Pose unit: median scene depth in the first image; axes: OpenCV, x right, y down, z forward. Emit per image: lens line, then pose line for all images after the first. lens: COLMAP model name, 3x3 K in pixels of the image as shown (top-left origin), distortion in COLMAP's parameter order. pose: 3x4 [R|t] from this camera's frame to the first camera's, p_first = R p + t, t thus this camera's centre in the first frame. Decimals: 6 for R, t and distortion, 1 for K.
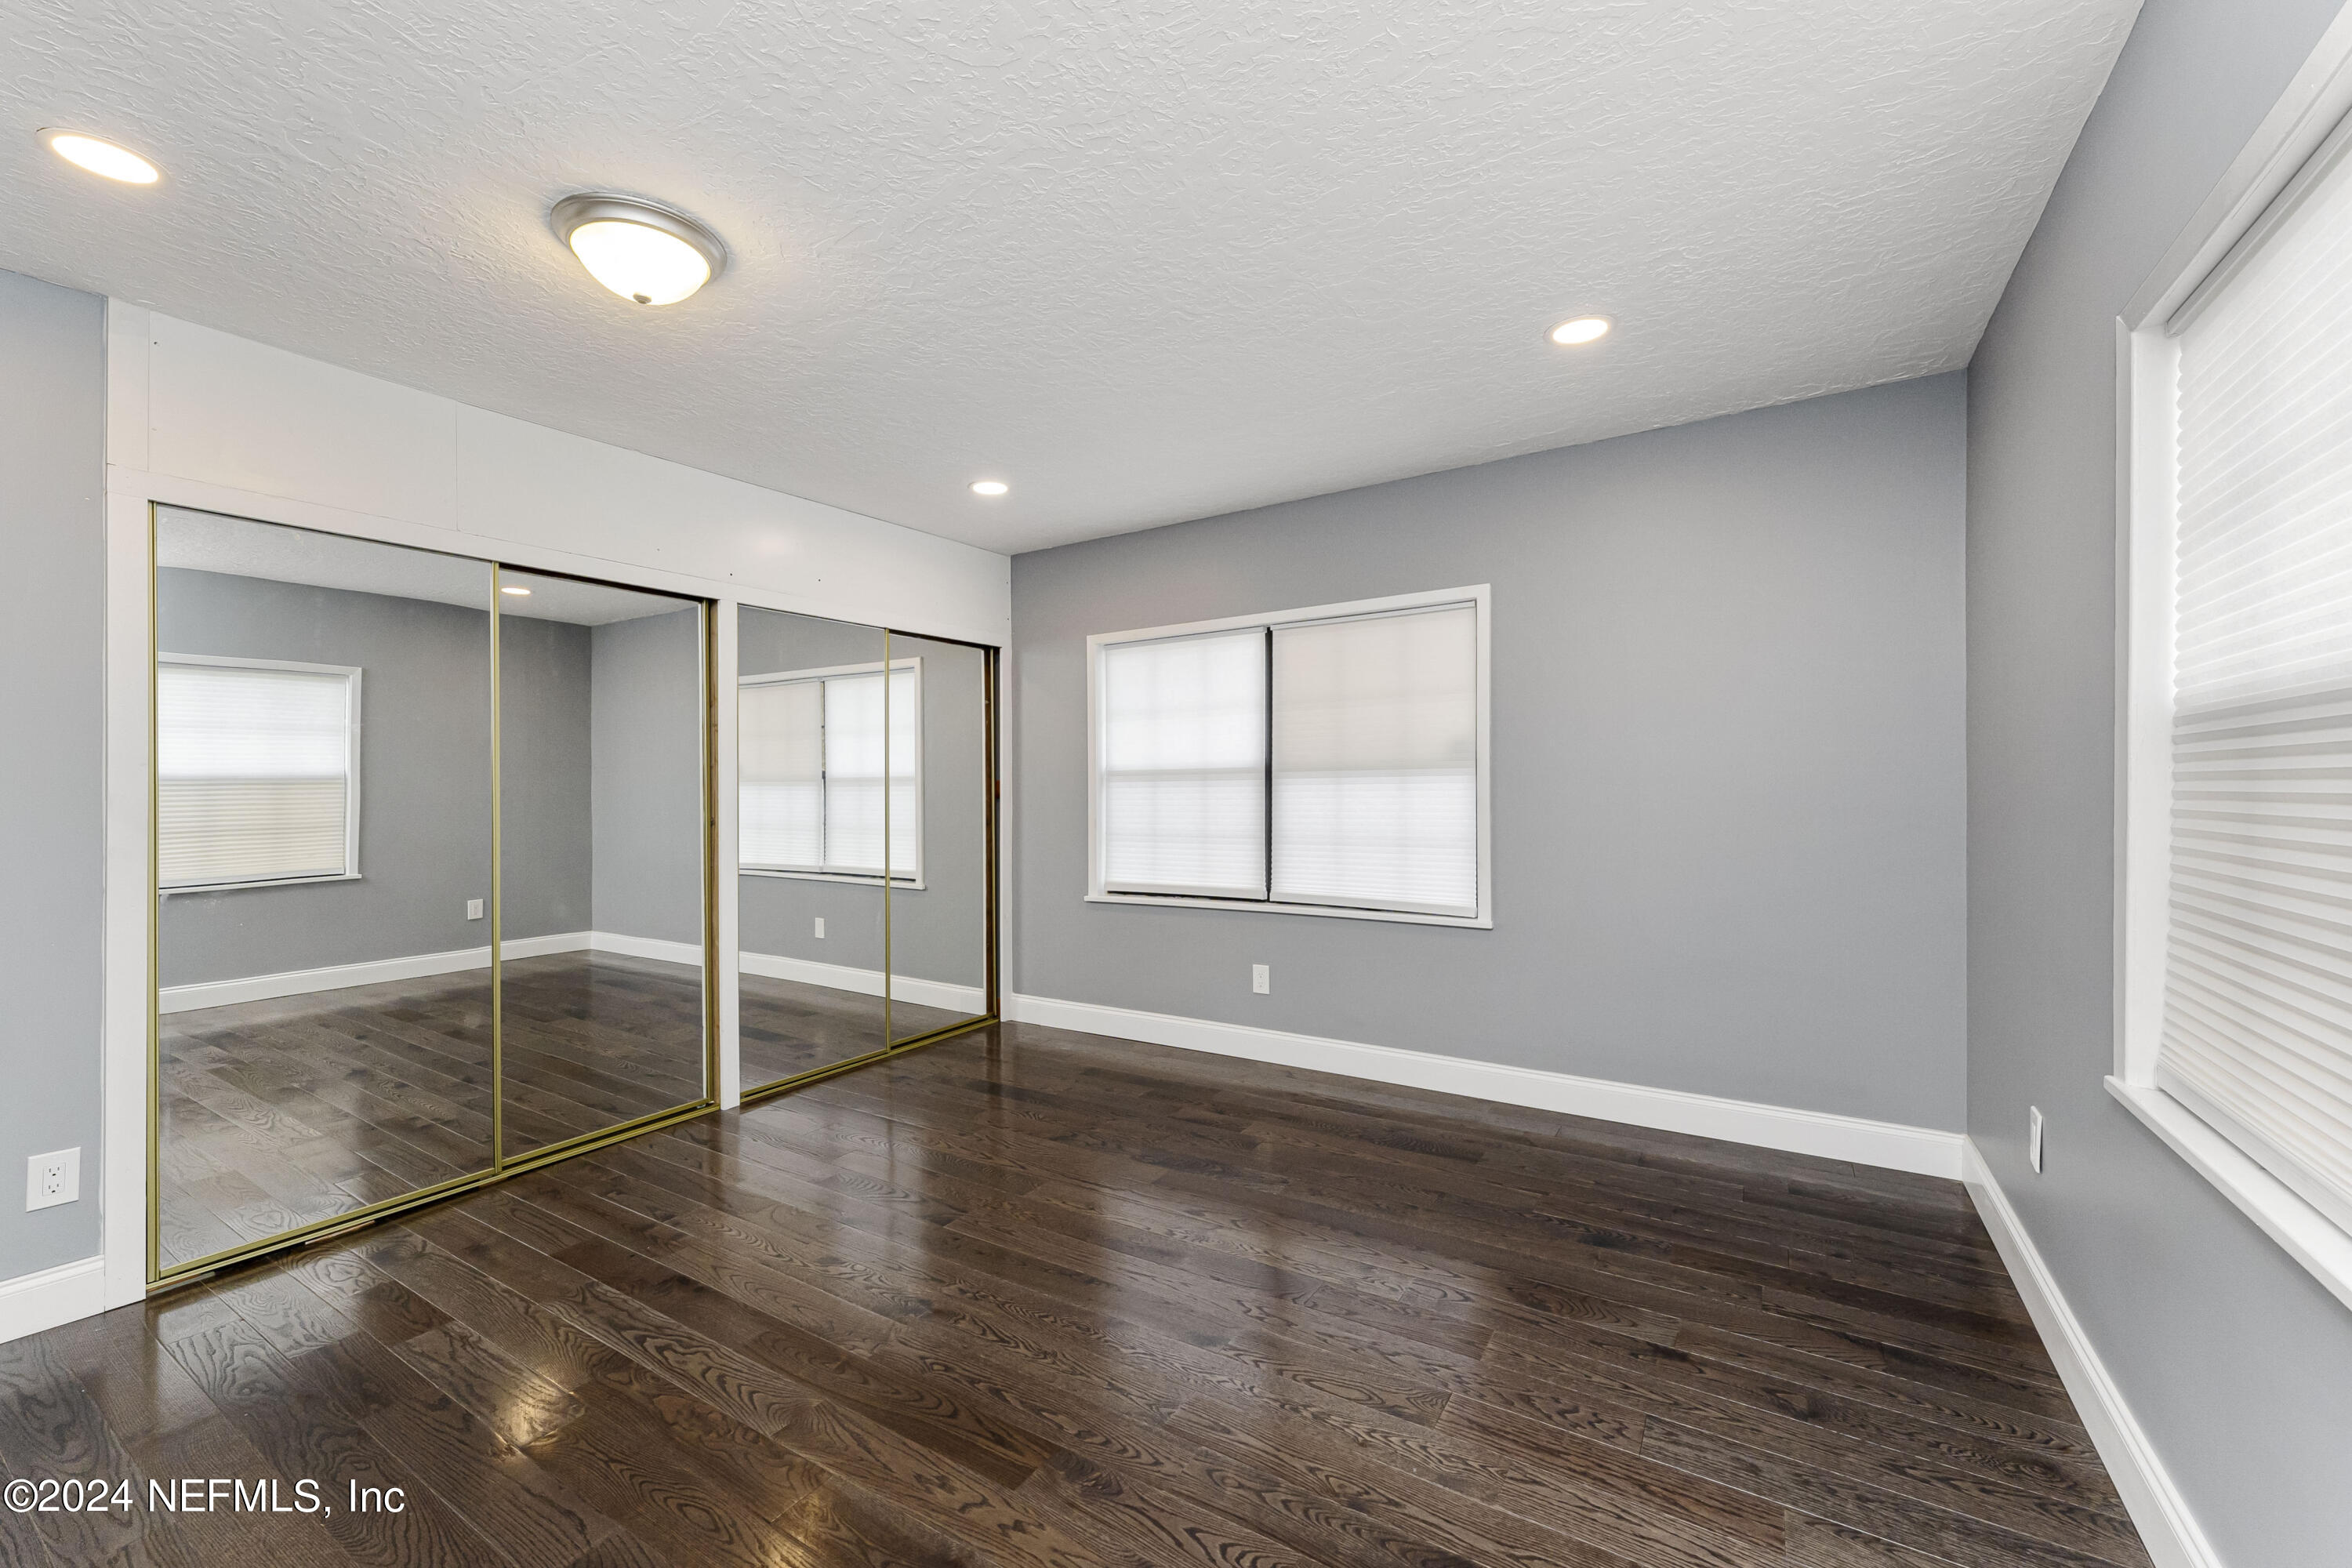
lens RADIAL K [[946.1, 0, 1232.8], [0, 946.1, 808.9], [0, 0, 1]] dist [-0.001309, 0.000020]
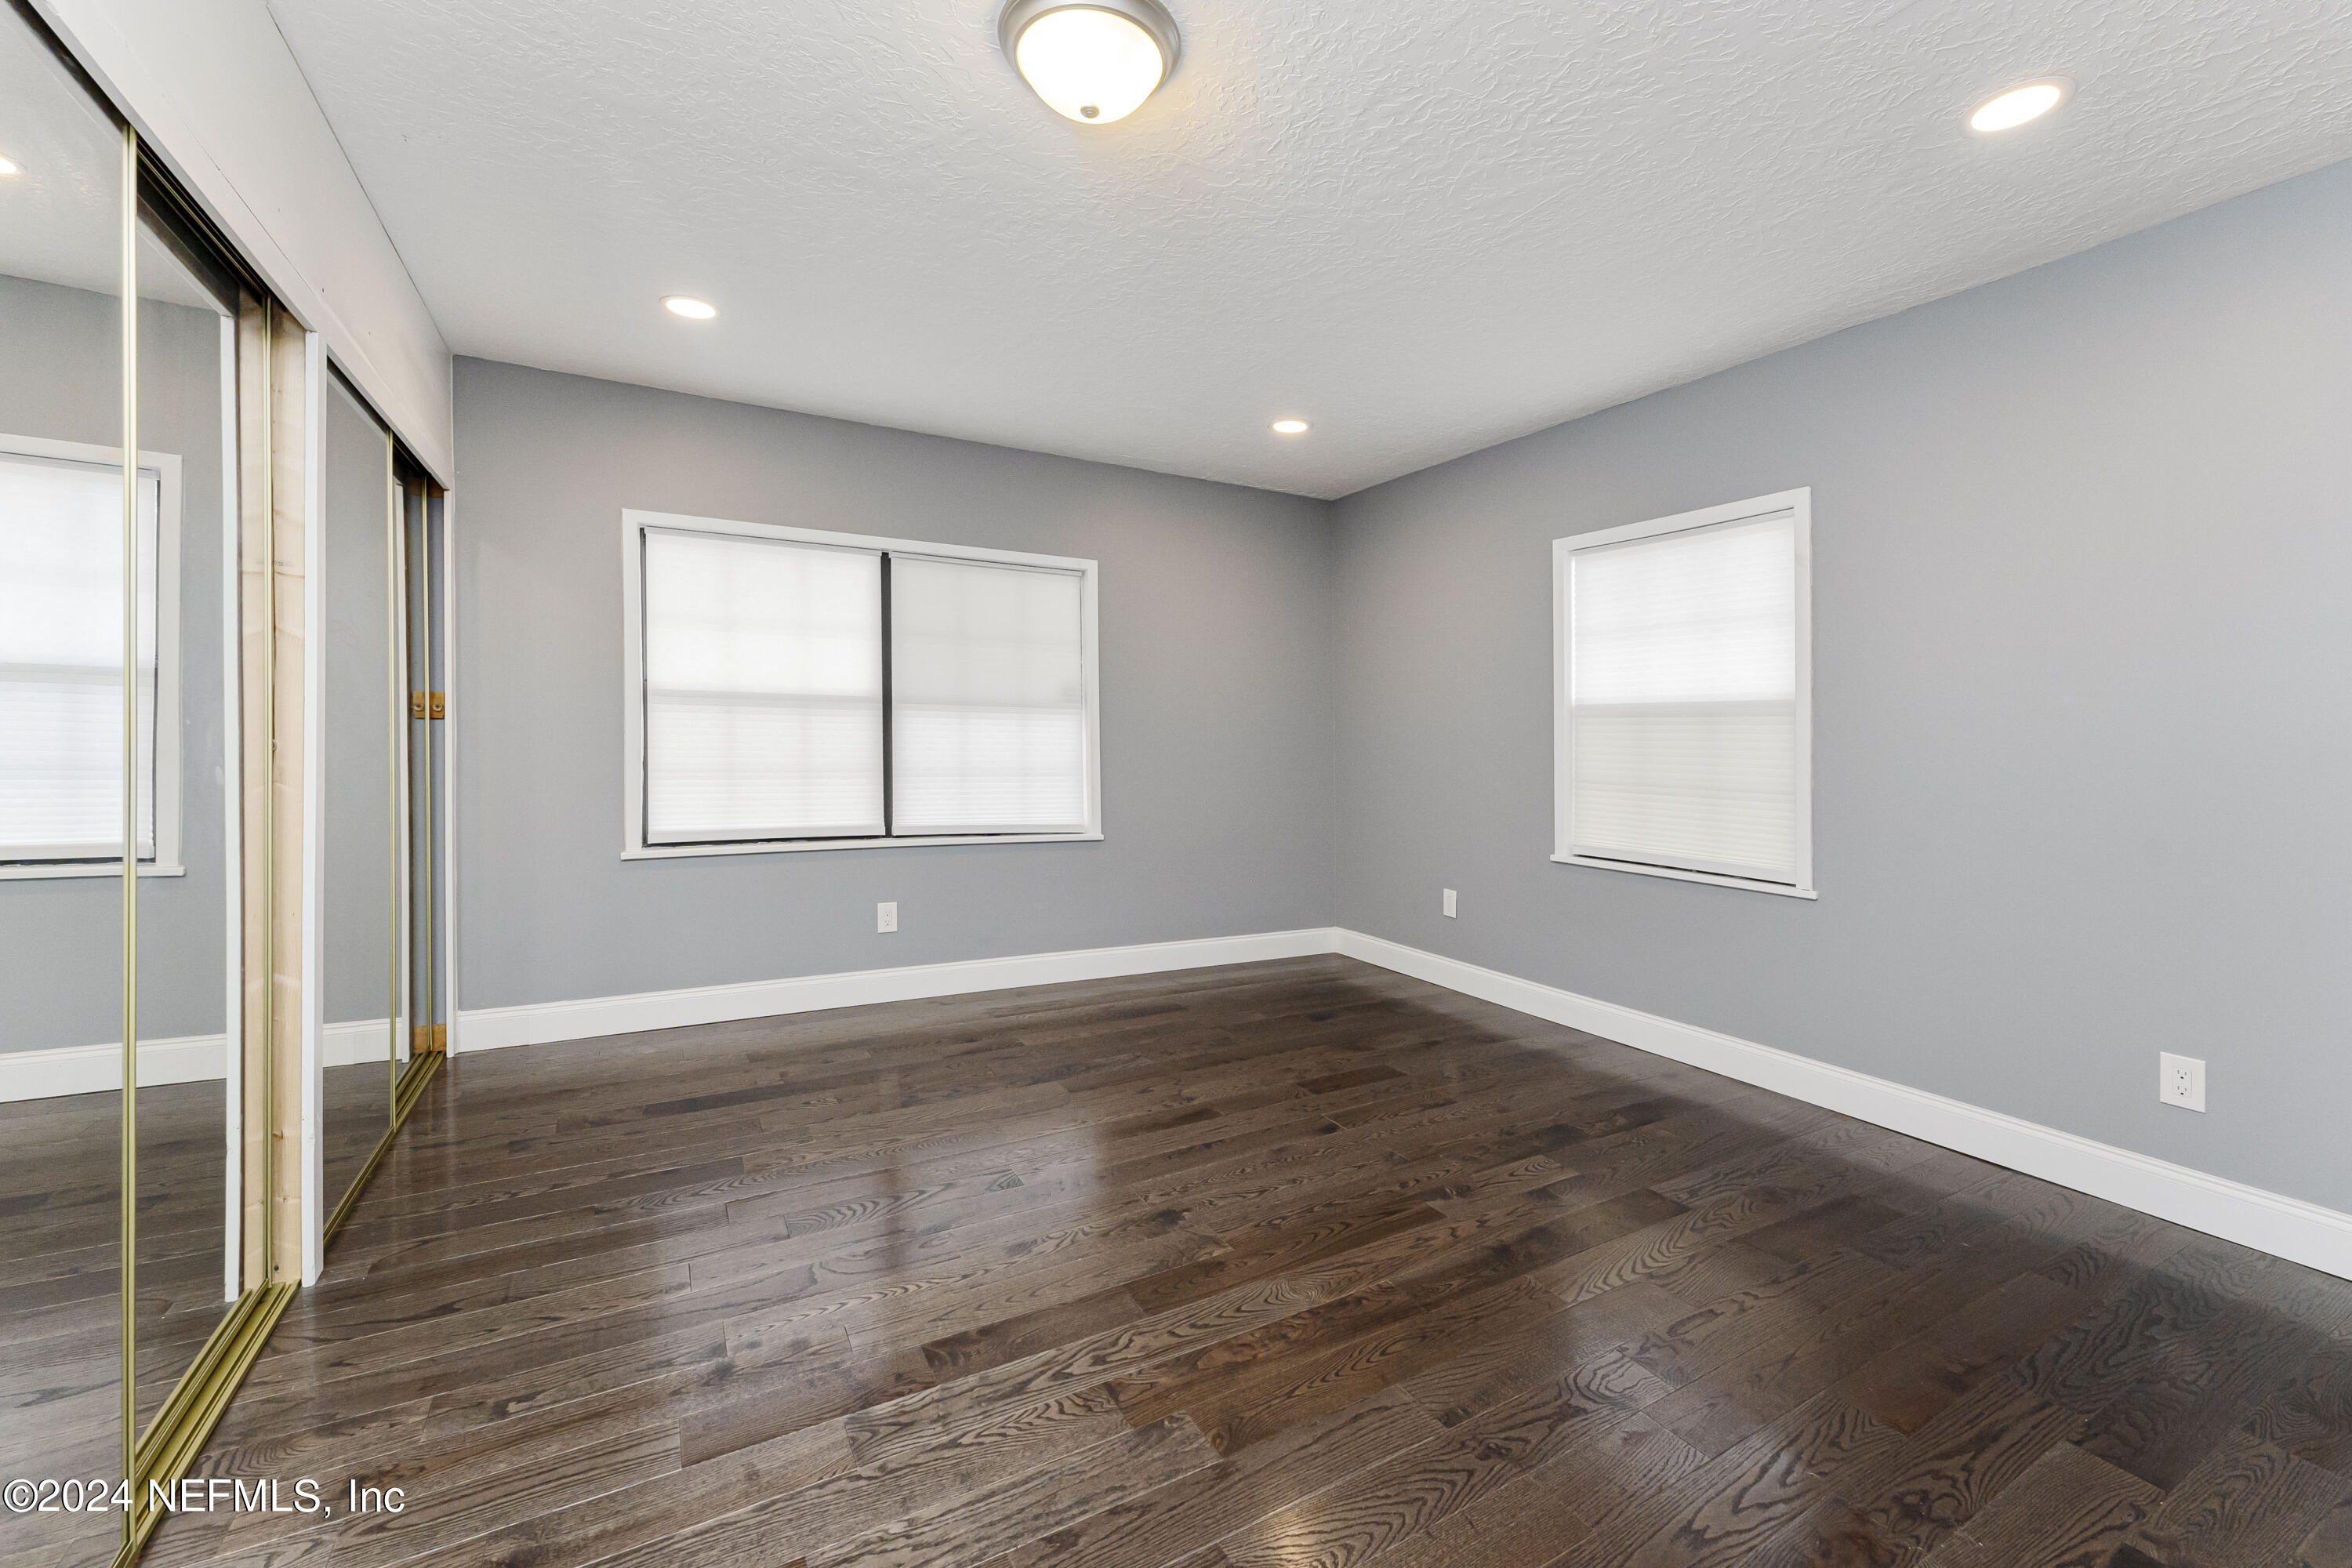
lens RADIAL K [[946.1, 0, 1193.0], [0, 946.1, 760.7], [0, 0, 1]] dist [-0.001309, 0.000020]
pose [[0.483388, -0.010062, 0.875349, -0.687267], [-0.008064, 0.999840, 0.015946, 0.002369], [-0.875369, -0.014767, 0.483229, 0.267733]]
